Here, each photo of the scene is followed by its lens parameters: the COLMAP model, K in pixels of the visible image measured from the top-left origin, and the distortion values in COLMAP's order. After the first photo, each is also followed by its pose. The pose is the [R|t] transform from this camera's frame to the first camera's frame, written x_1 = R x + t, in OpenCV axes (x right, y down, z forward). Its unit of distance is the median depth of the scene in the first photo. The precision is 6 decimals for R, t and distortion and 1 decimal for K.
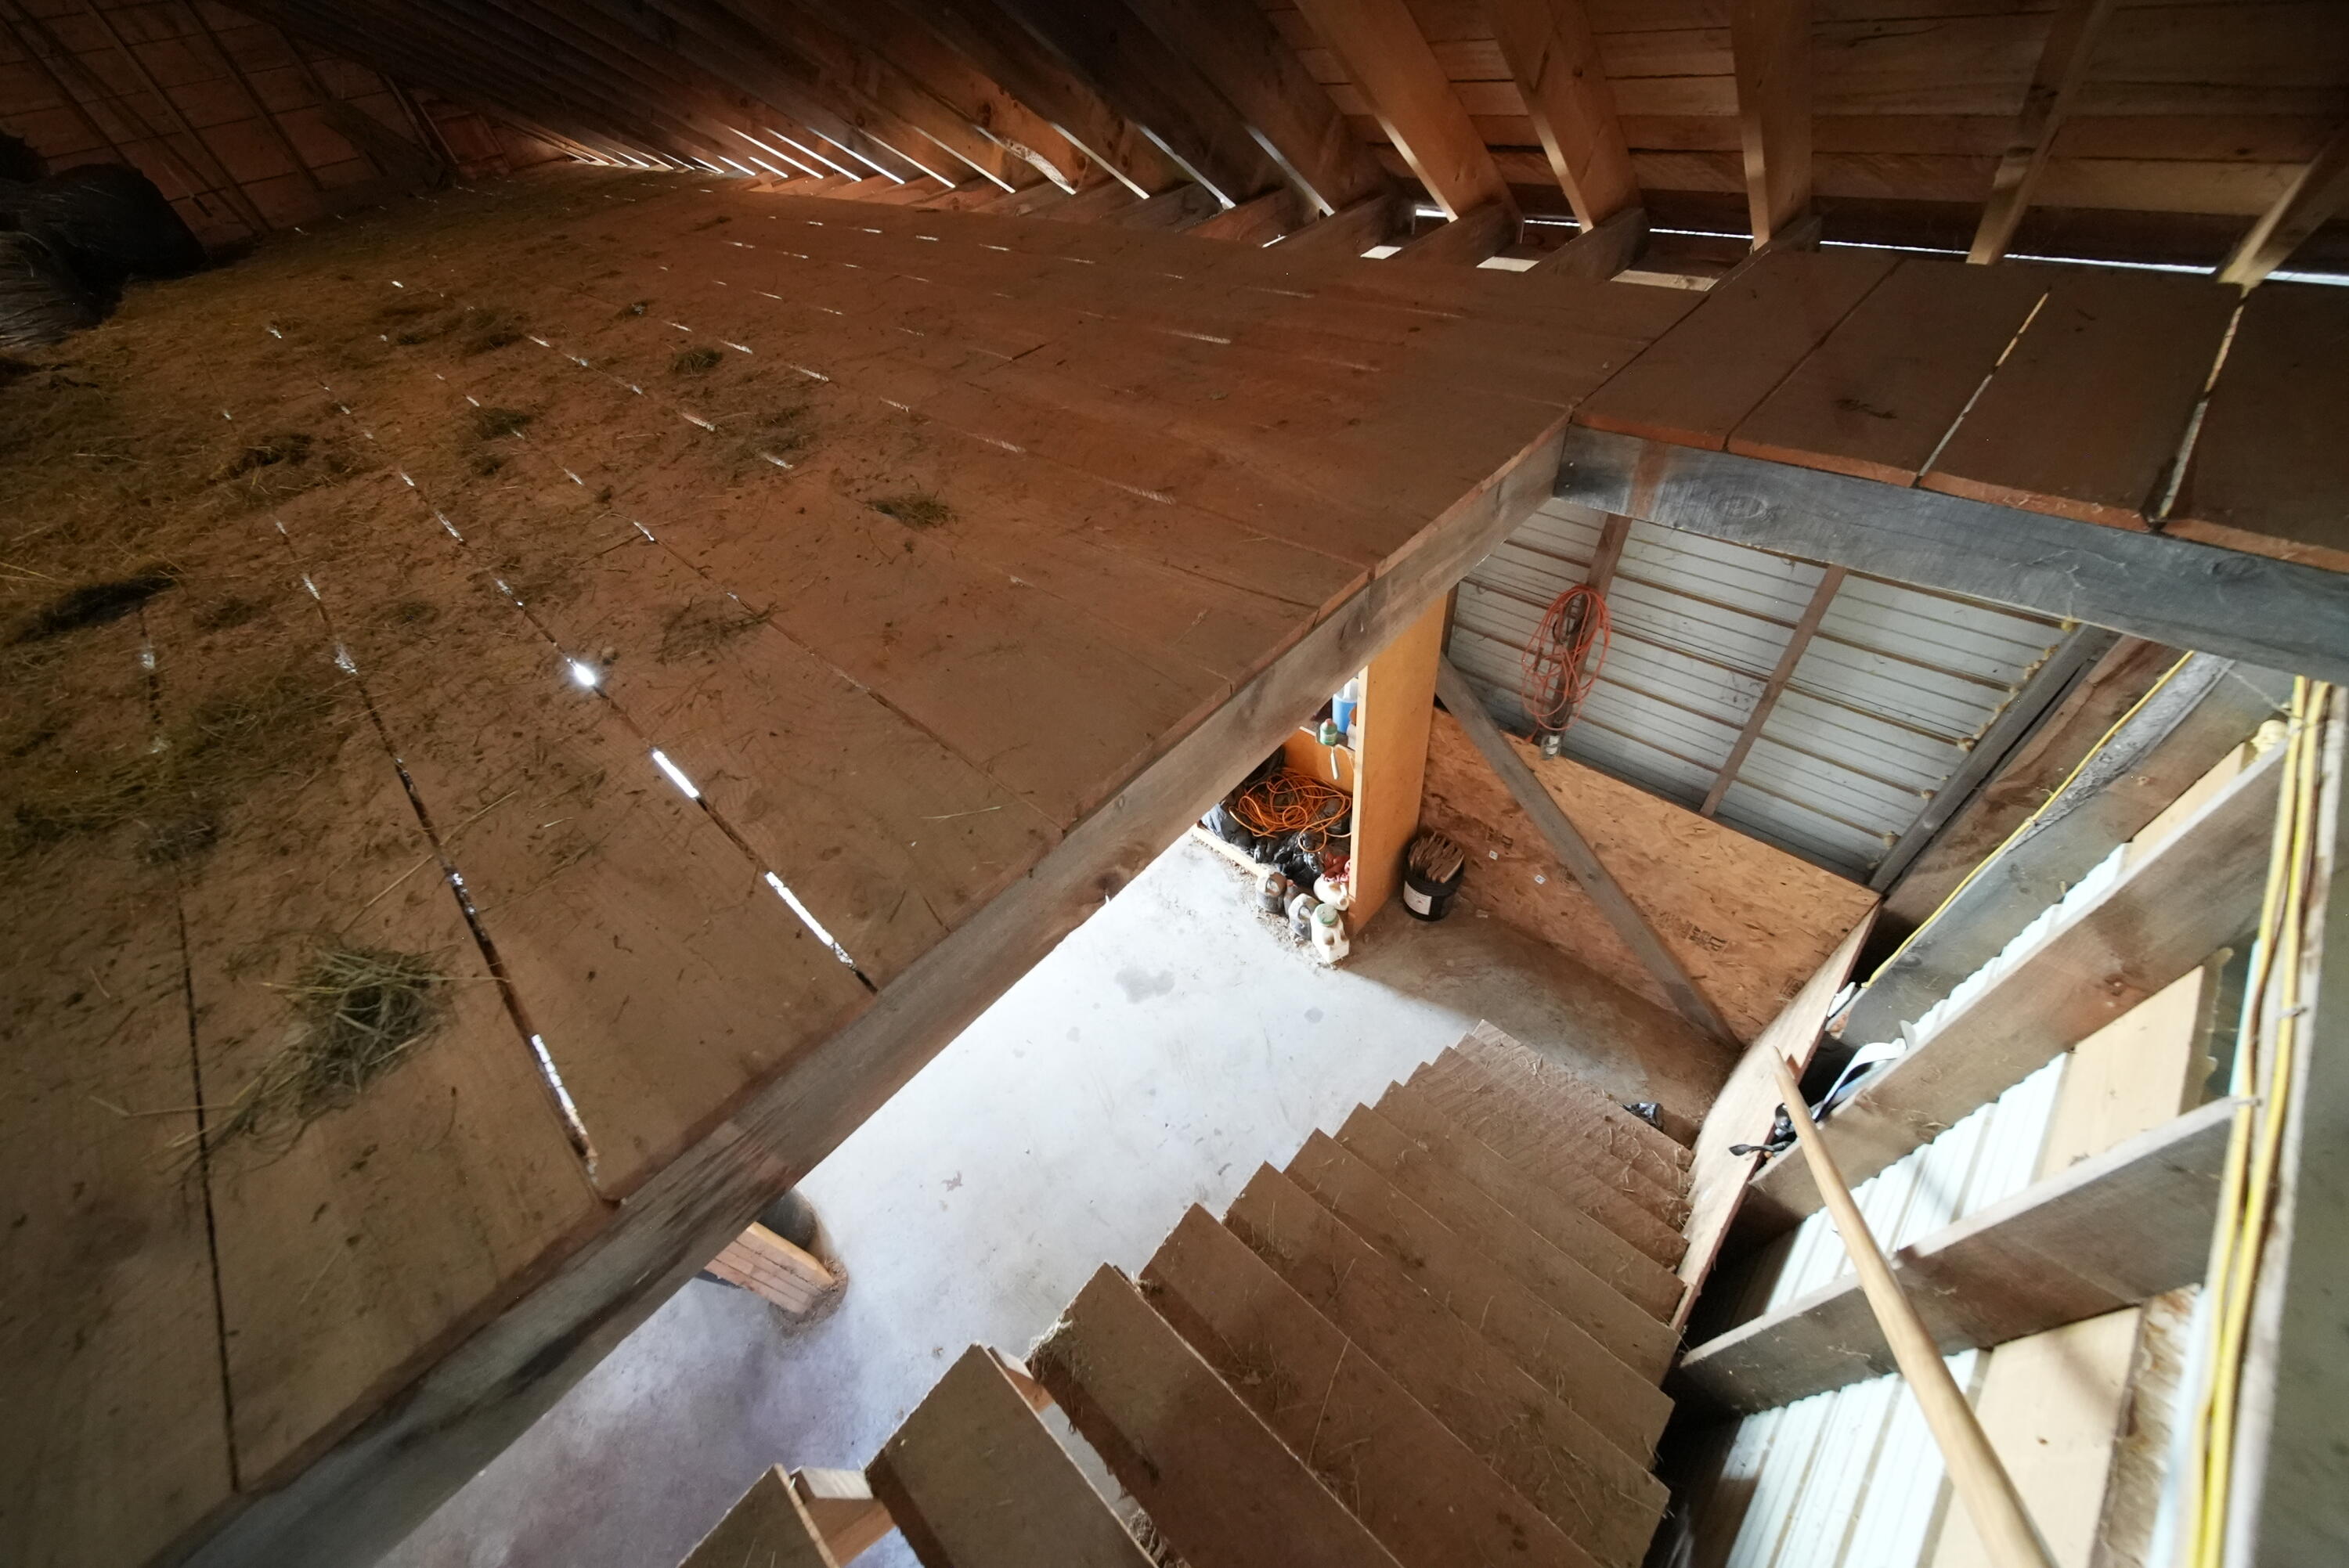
lens RADIAL K [[818.2, 0, 1169.1], [0, 818.2, 792.9], [0, 0, 1]] dist [-0.000793, -0.001531]
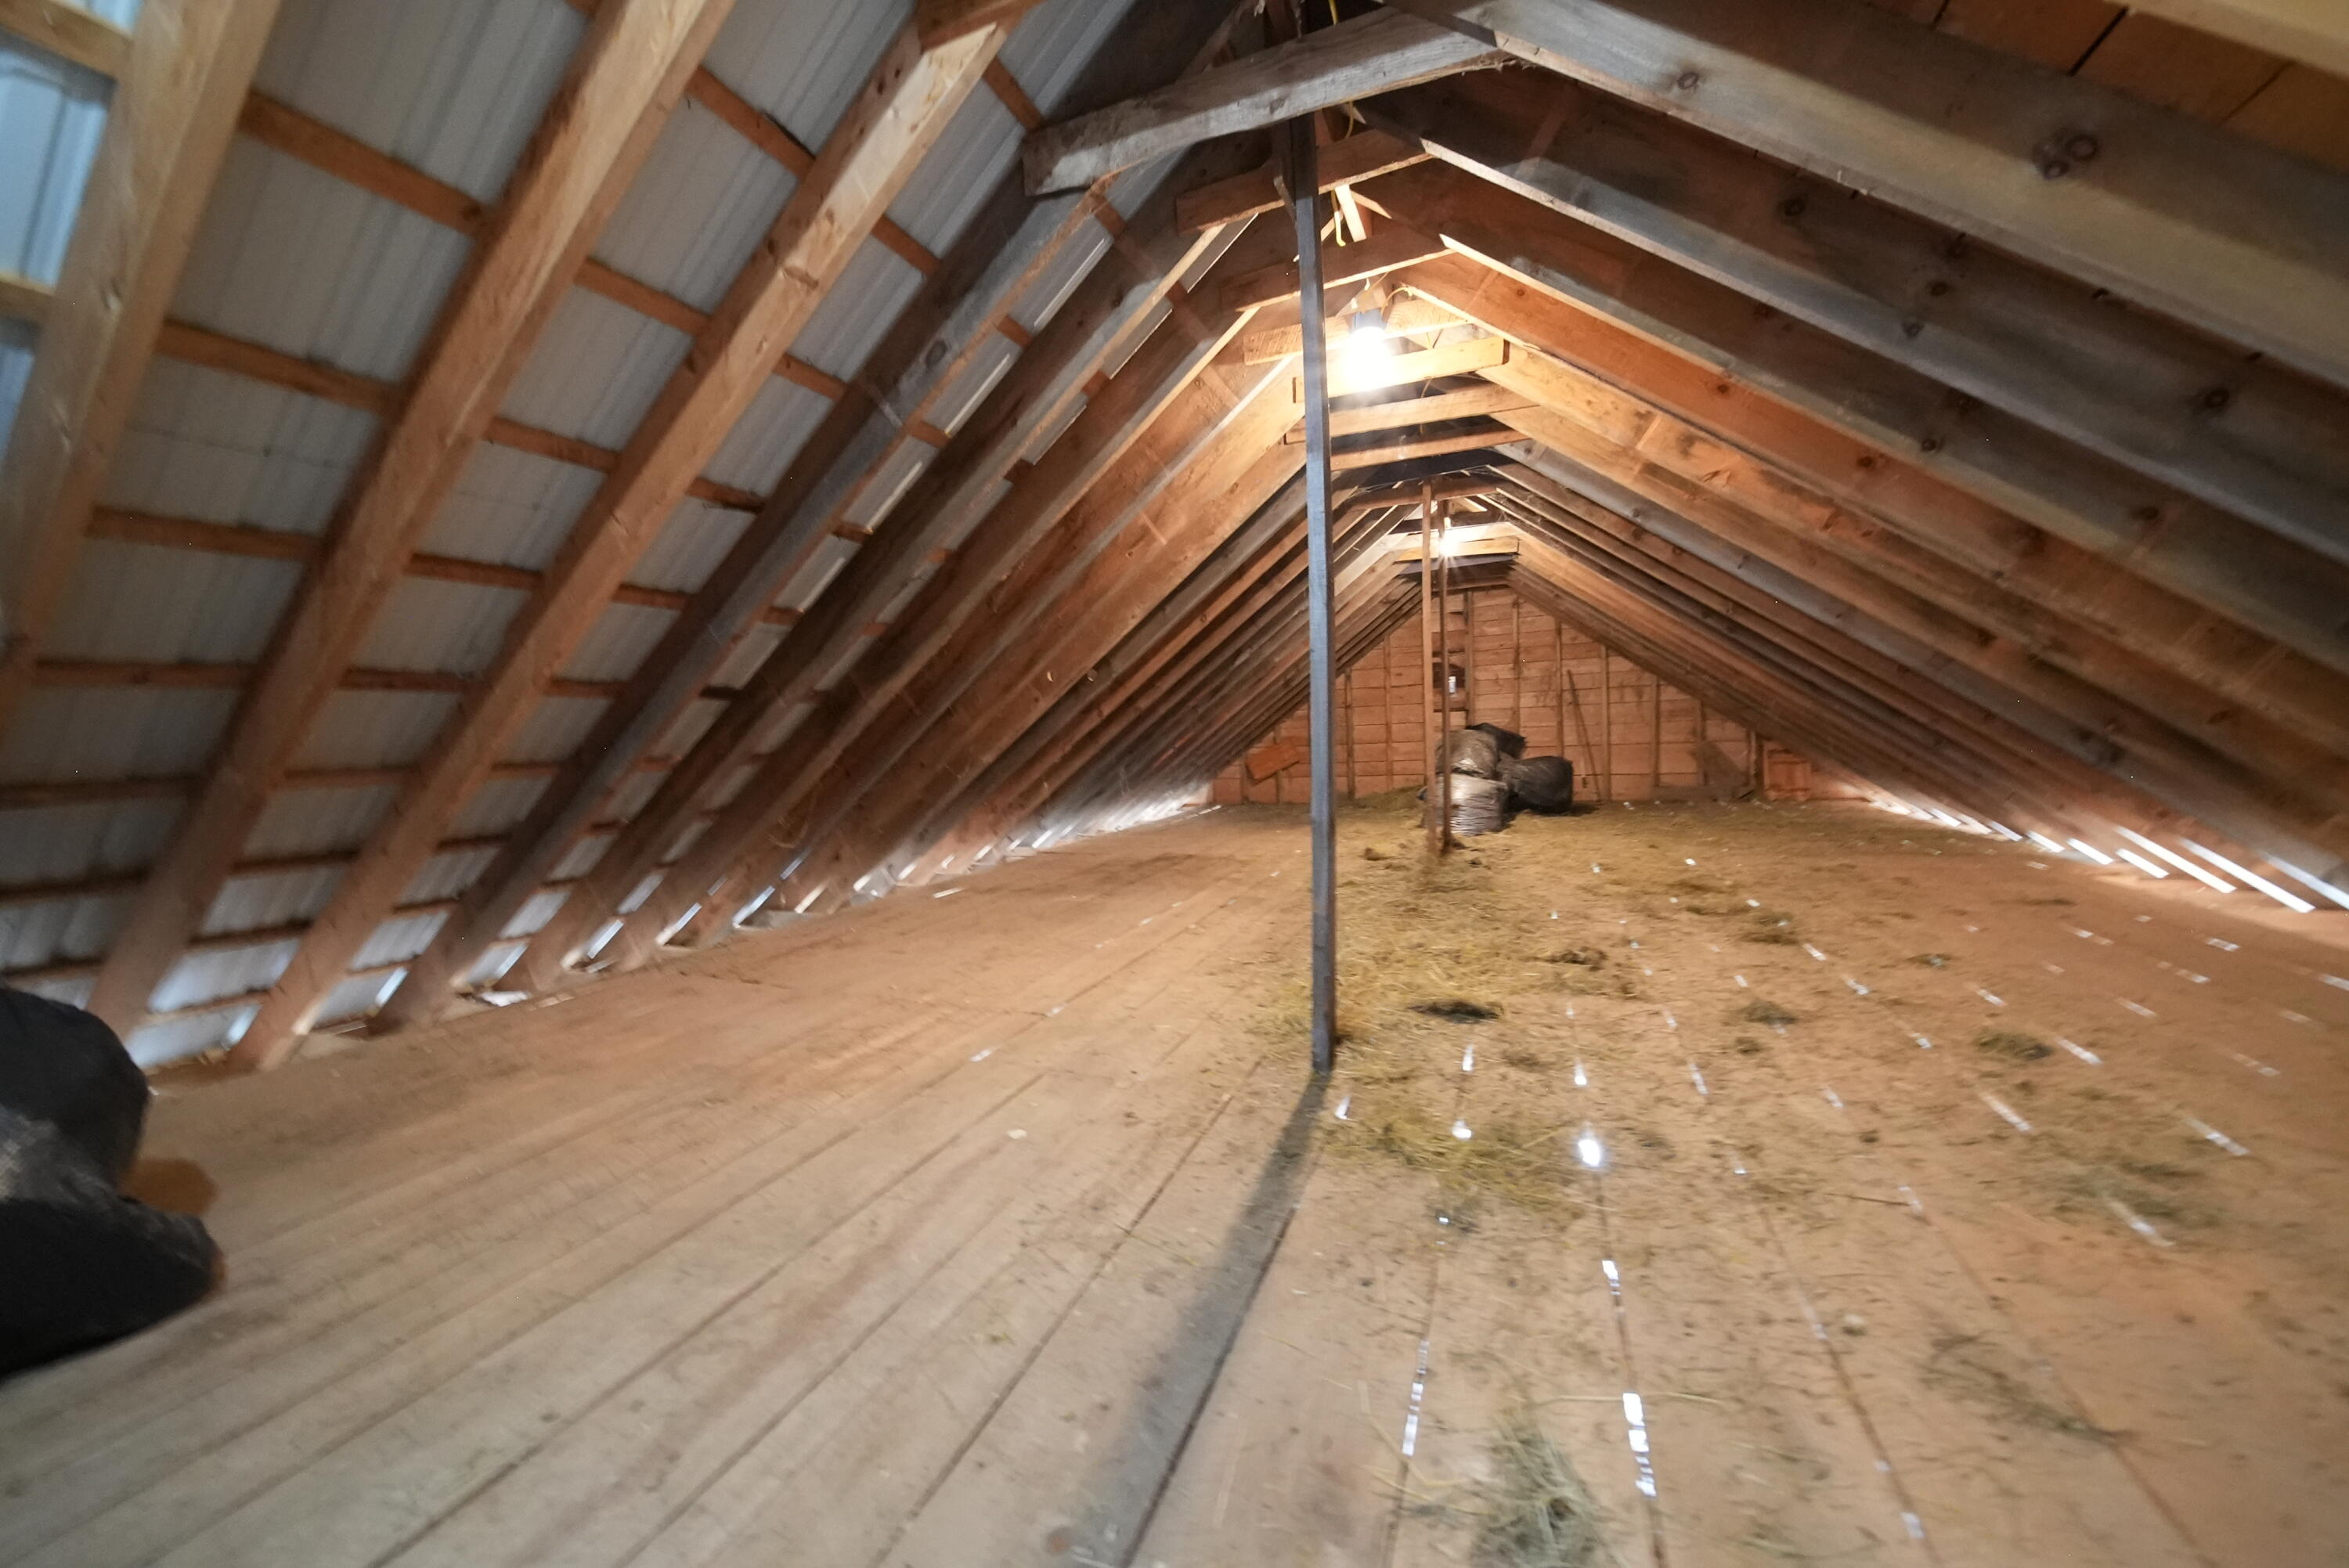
lens RADIAL K [[818.2, 0, 1169.1], [0, 818.2, 792.9], [0, 0, 1]] dist [-0.000793, -0.001531]
pose [[0.354808, 0.178616, -0.917719, -0.161014], [-0.681621, 0.721268, -0.123147, 0.024496], [0.639926, 0.669230, 0.377660, -0.157375]]
